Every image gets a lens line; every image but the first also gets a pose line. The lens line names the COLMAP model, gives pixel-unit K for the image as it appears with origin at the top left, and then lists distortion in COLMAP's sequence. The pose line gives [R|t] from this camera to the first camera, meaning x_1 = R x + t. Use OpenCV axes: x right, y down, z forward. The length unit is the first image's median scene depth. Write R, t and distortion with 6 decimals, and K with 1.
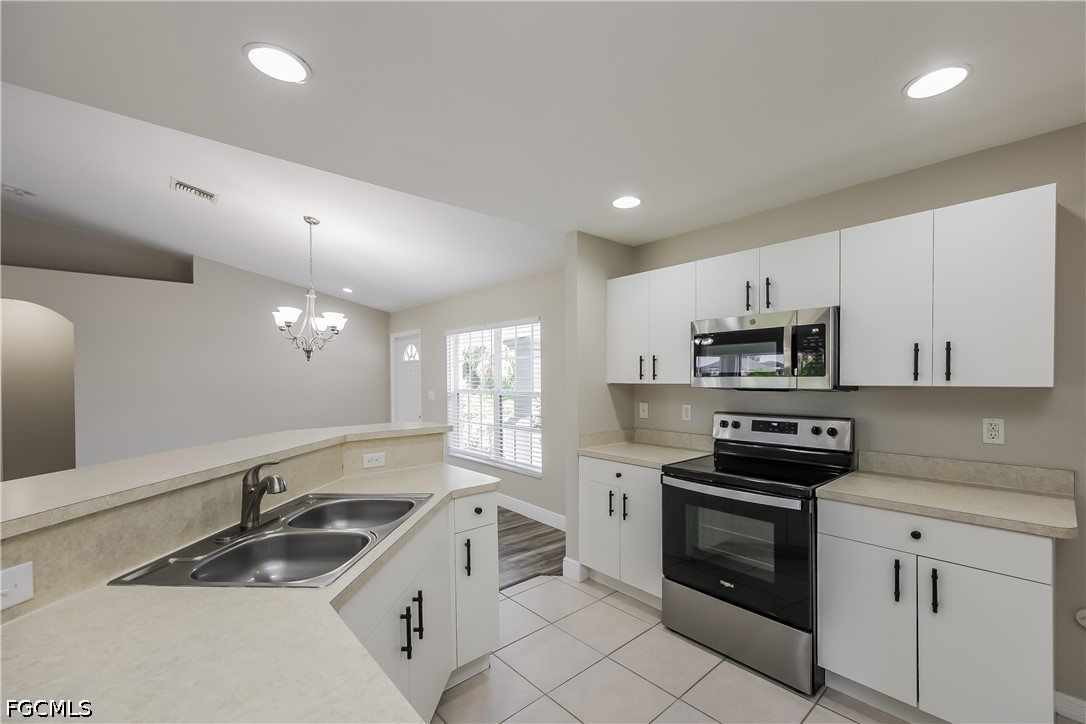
lens RADIAL K [[445.2, 0, 556.7], [0, 445.2, 377.6], [0, 0, 1]] dist [-0.001546, 0.000191]
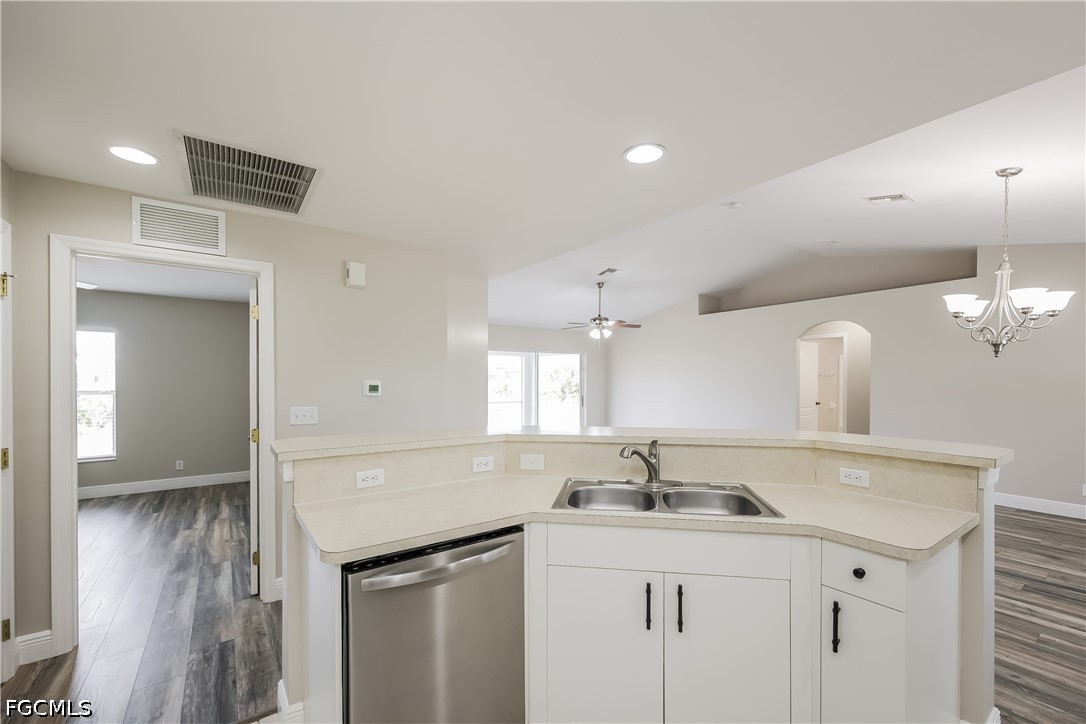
lens RADIAL K [[445.2, 0, 548.8], [0, 445.2, 373.3], [0, 0, 1]] dist [-0.001546, 0.000191]
pose [[-0.097128, -0.006620, -0.995250, 0.304507], [-0.004444, 0.999971, -0.006217, -0.001431], [0.995262, 0.003819, -0.097155, 0.325119]]
